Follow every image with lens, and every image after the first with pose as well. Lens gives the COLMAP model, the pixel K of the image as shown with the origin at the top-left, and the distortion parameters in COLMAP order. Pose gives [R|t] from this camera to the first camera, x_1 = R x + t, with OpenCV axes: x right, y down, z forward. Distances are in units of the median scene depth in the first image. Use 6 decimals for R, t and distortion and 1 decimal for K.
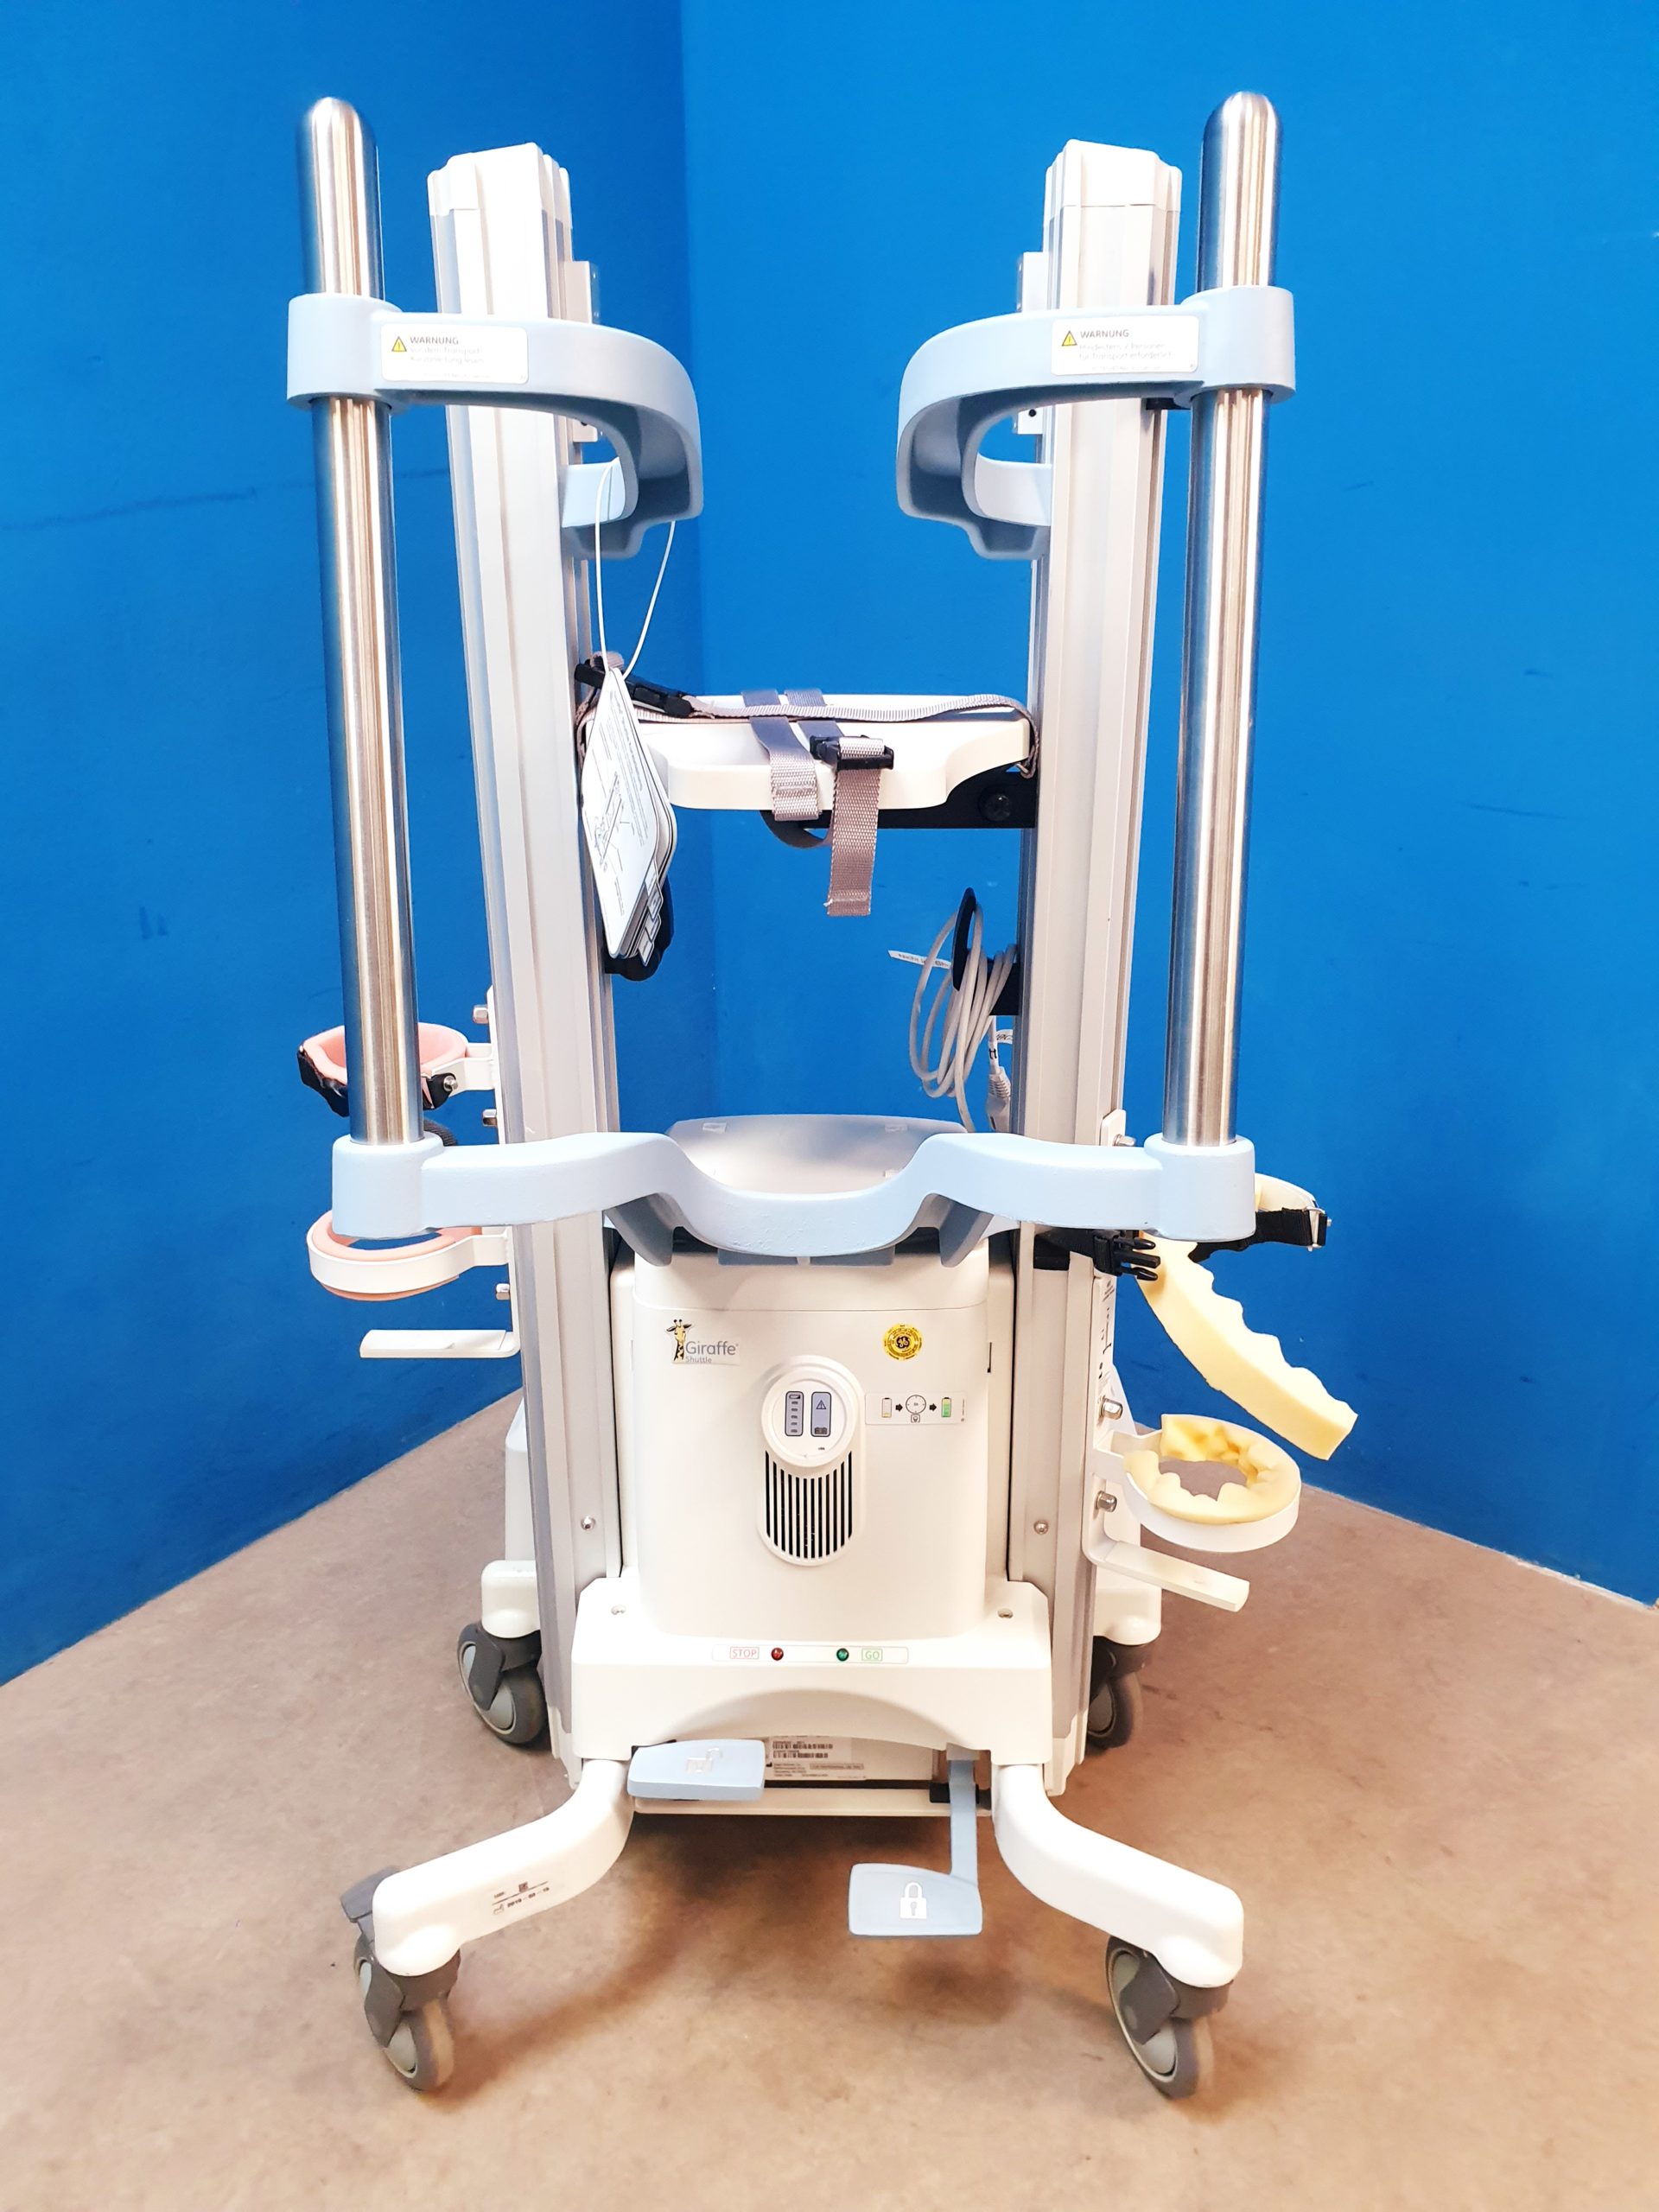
lens RADIAL K [[1677.4, 0, 829.5], [0, 1677.4, 1106.0], [0, 0, 1]] dist [0.142378, -0.099242]
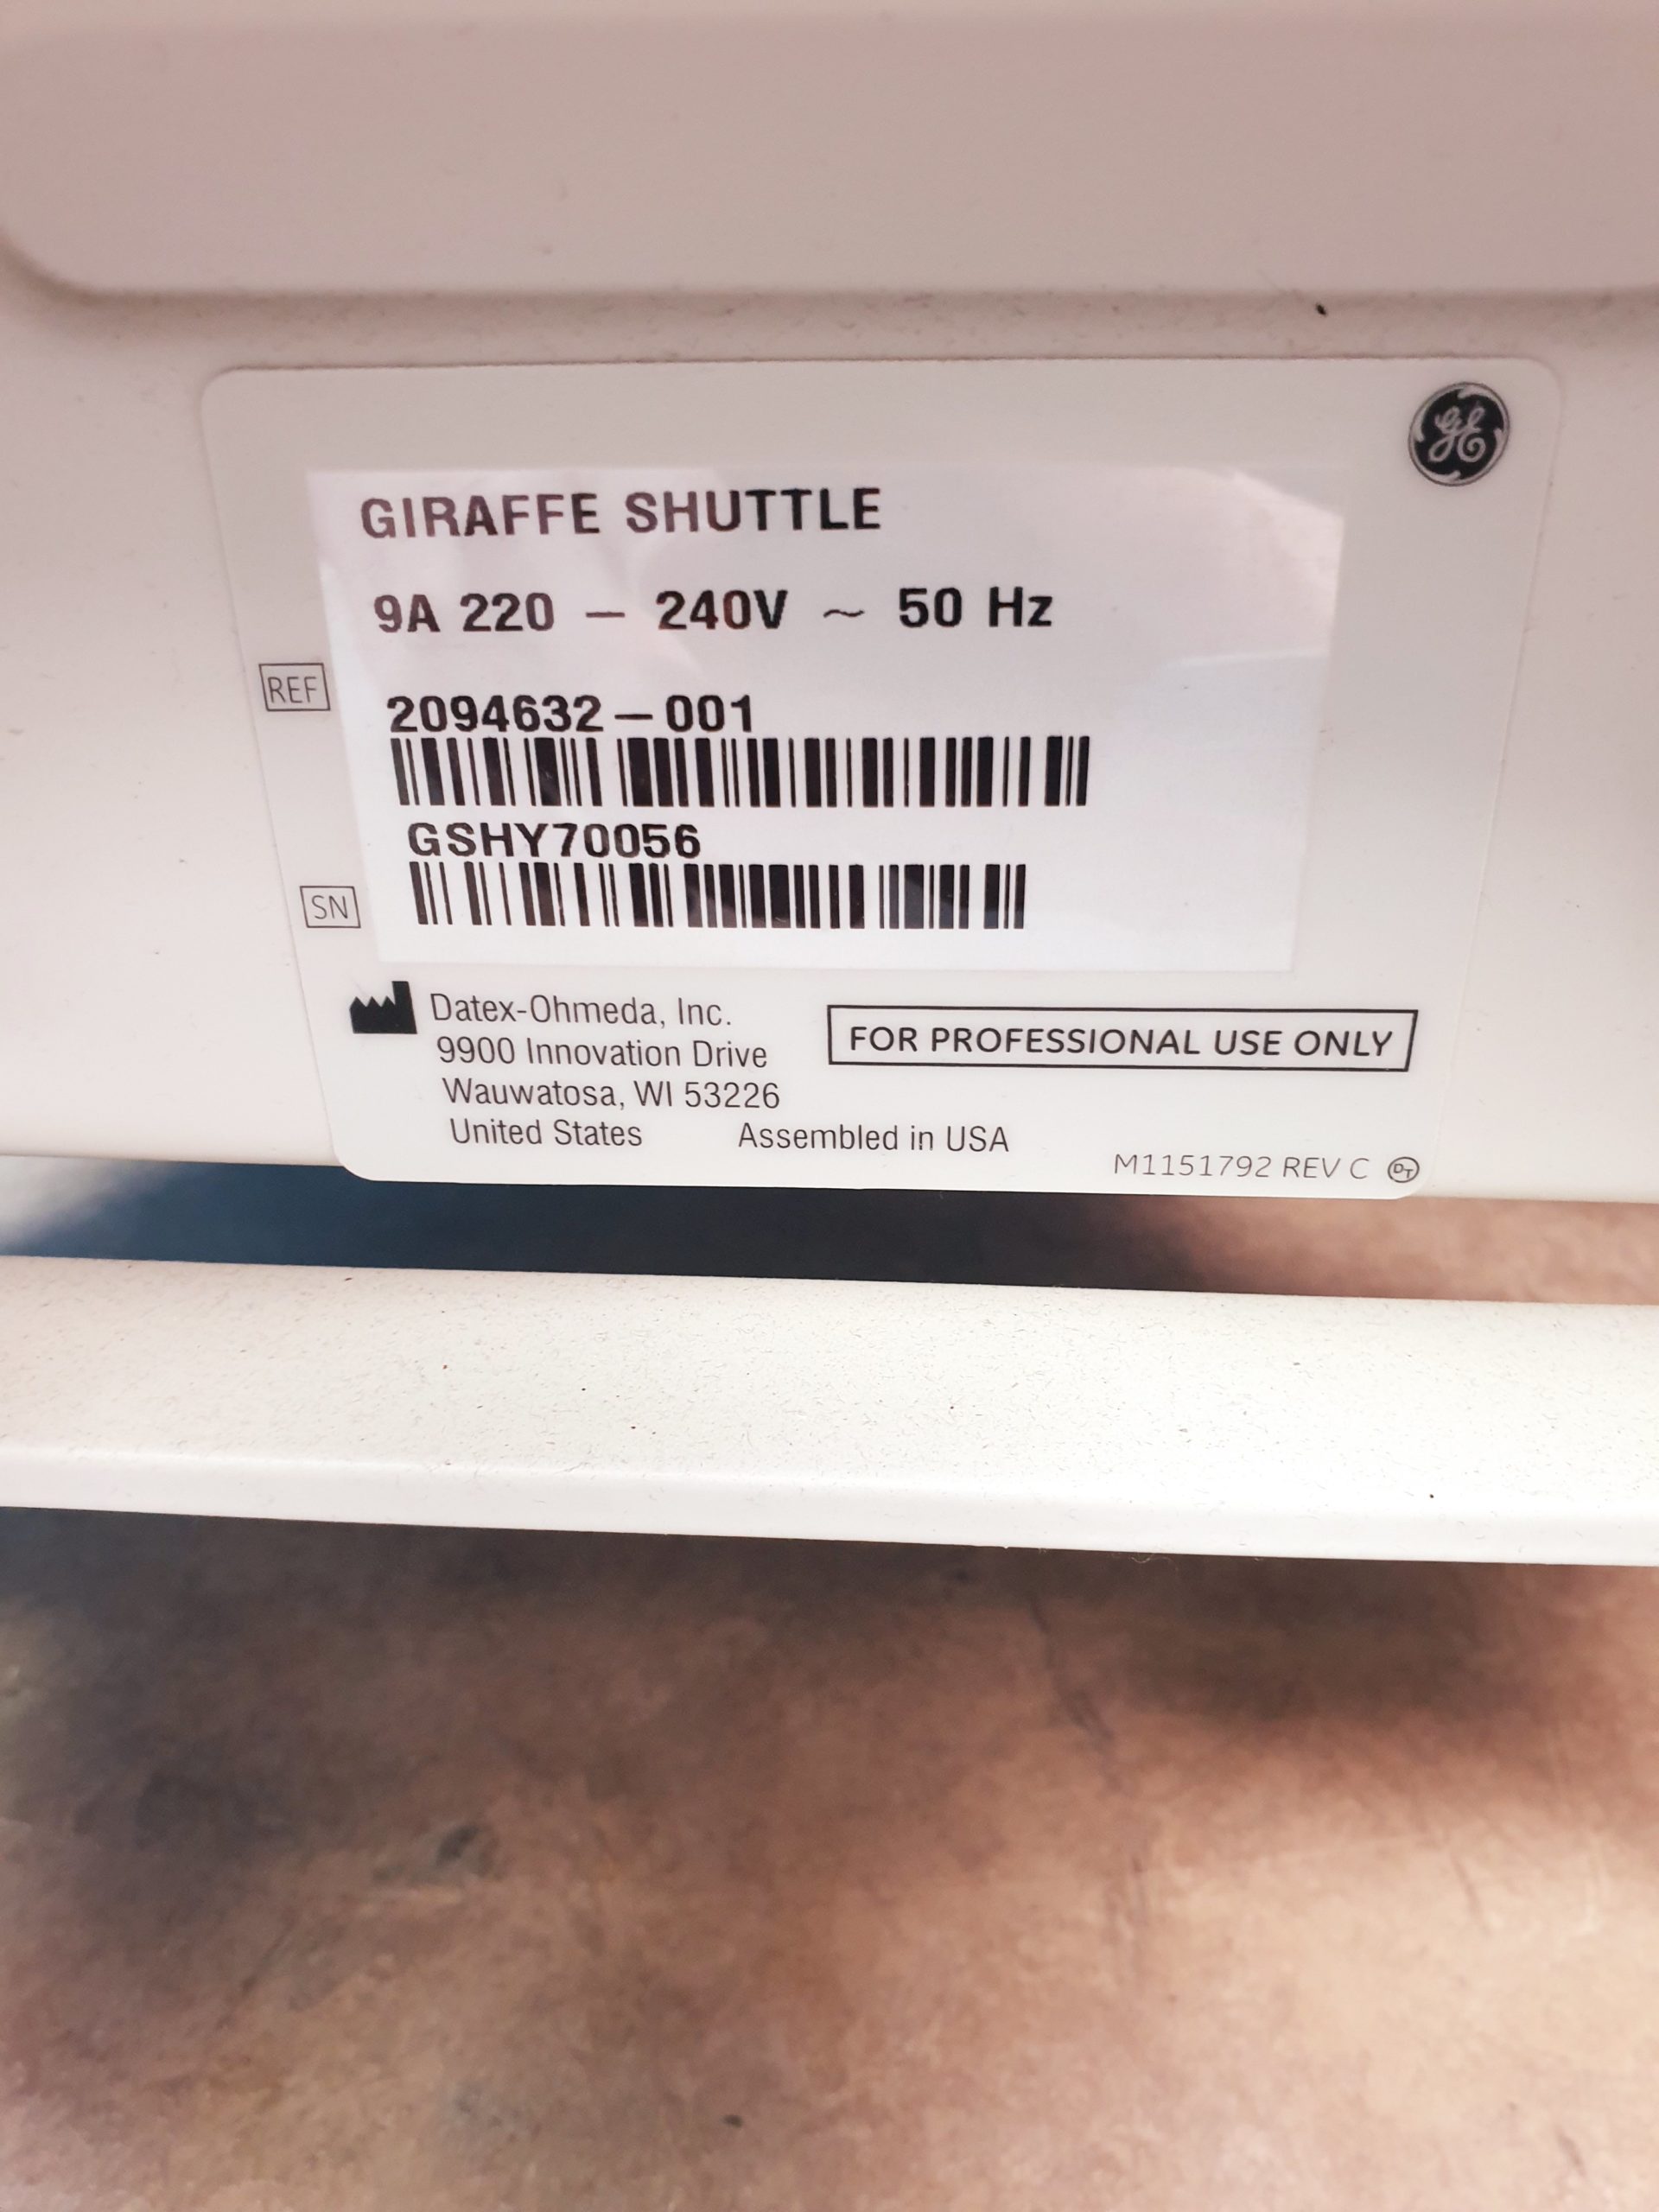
lens RADIAL K [[1677.4, 0, 829.5], [0, 1677.4, 1106.0], [0, 0, 1]] dist [0.142378, -0.099242]
pose [[0.999510, 0.010421, -0.029503, -0.009565], [-0.006160, 0.989992, 0.140986, 0.427697], [0.030677, -0.140735, 0.989572, 1.031416]]
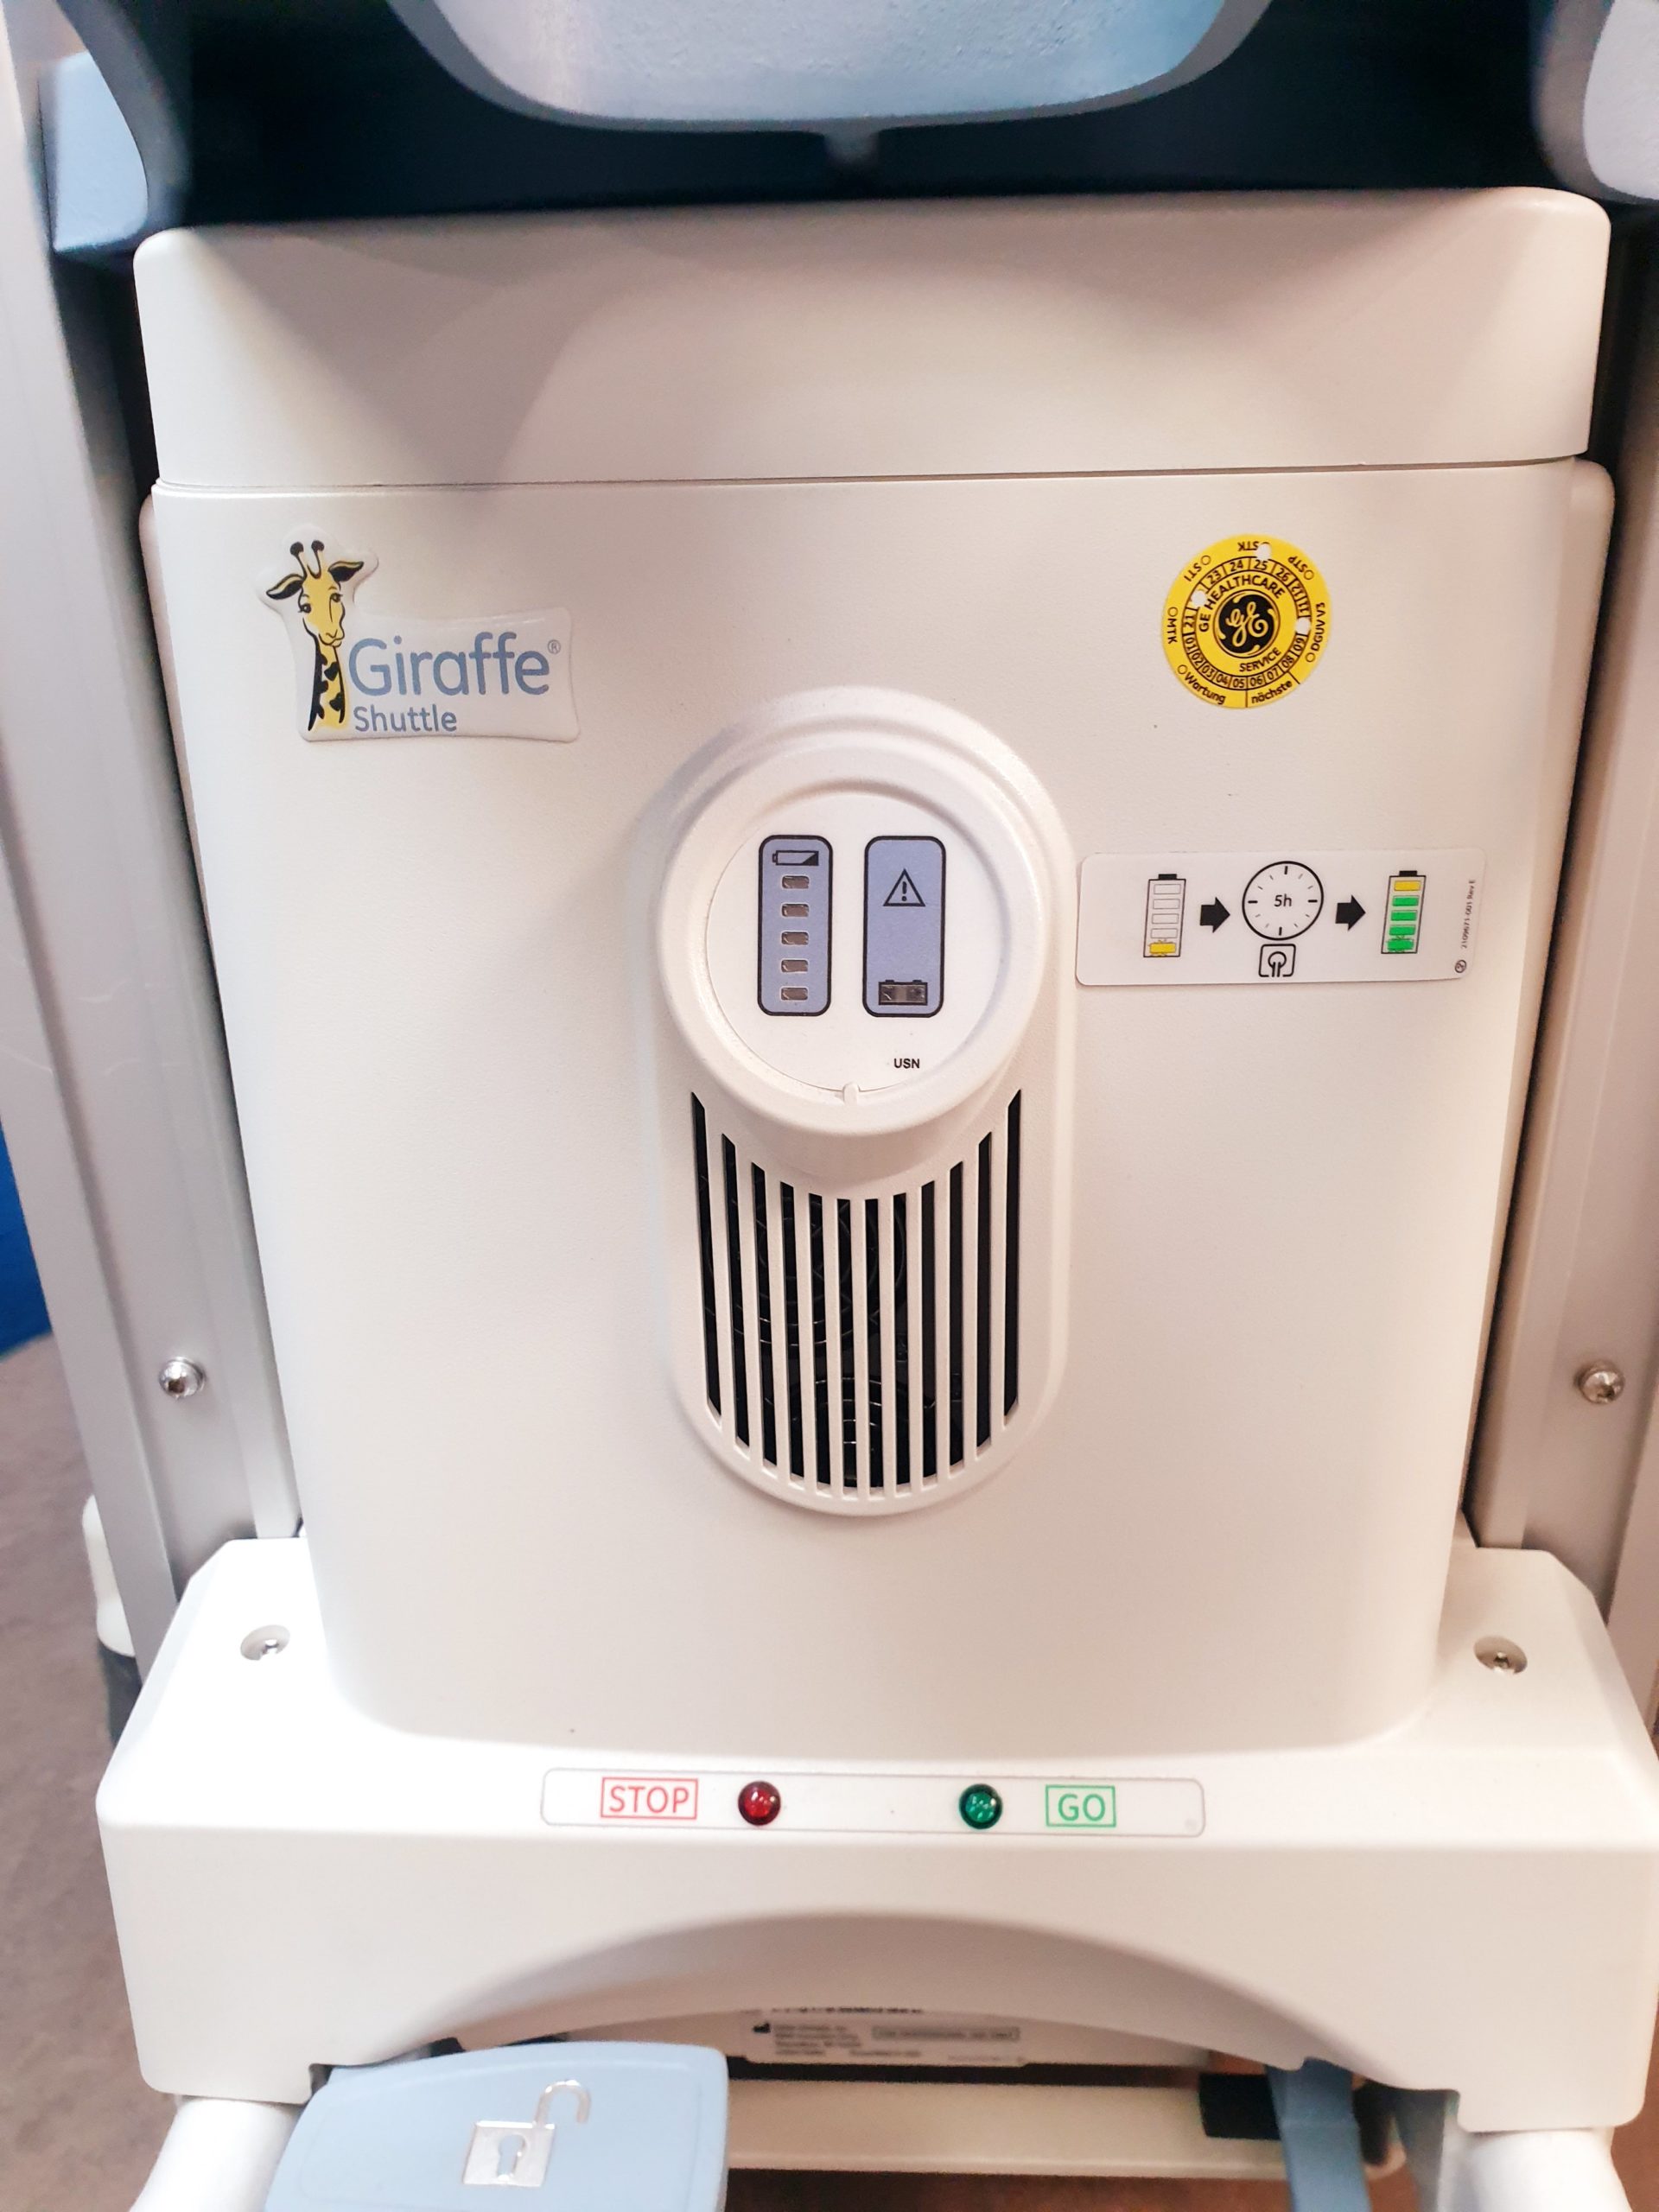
lens RADIAL K [[1677.4, 0, 829.5], [0, 1677.4, 1106.0], [0, 0, 1]] dist [0.142378, -0.099242]
pose [[0.999490, -0.009542, -0.030475, -0.008443], [0.011691, 0.997399, 0.071130, 0.185953], [0.029717, -0.071450, 0.997001, 0.733271]]
